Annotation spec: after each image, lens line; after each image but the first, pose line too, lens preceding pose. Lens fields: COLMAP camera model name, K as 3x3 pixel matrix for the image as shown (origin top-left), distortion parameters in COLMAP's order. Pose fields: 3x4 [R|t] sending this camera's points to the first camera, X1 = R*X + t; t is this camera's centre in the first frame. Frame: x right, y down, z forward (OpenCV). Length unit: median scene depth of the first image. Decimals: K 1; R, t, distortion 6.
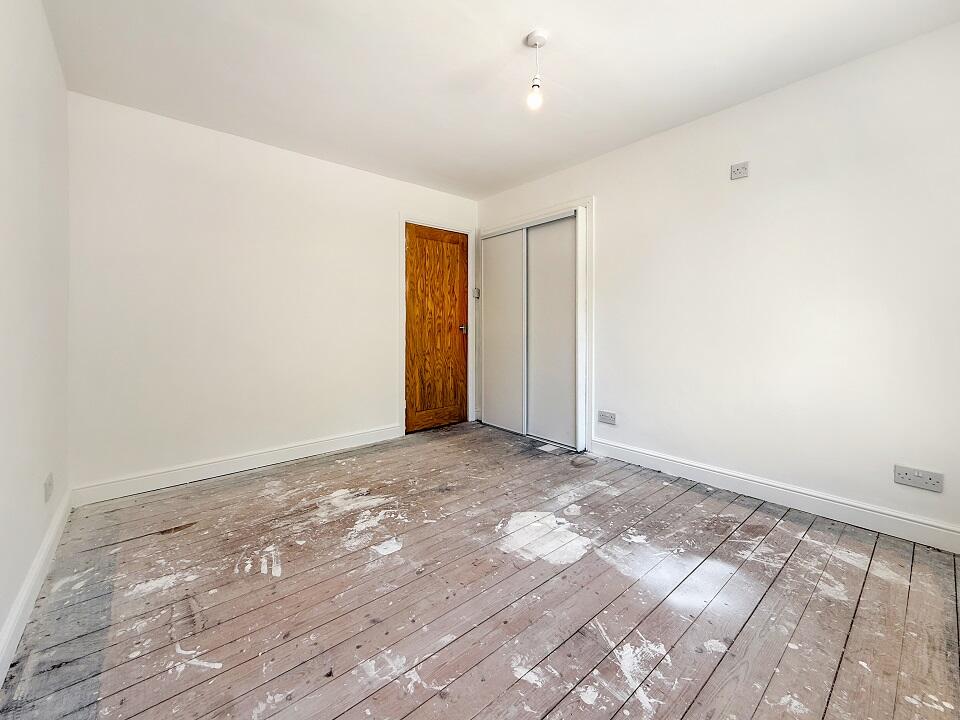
lens RADIAL K [[386.1, 0, 476.4], [0, 386.1, 343.9], [0, 0, 1]] dist [-0.001339, -0.000129]
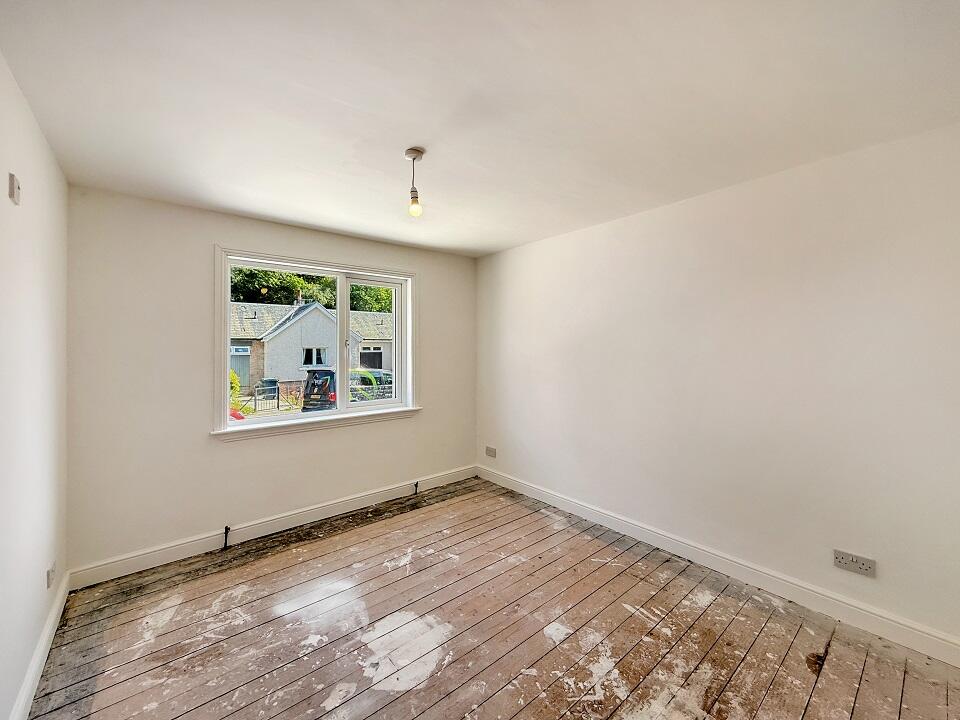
lens RADIAL K [[386.1, 0, 476.4], [0, 386.1, 343.9], [0, 0, 1]] dist [-0.001339, -0.000129]
pose [[-0.999916, 0.008226, 0.010026, -0.025236], [0.008587, 0.999299, 0.036444, -0.310989], [-0.009719, 0.036527, -0.999285, 2.057127]]
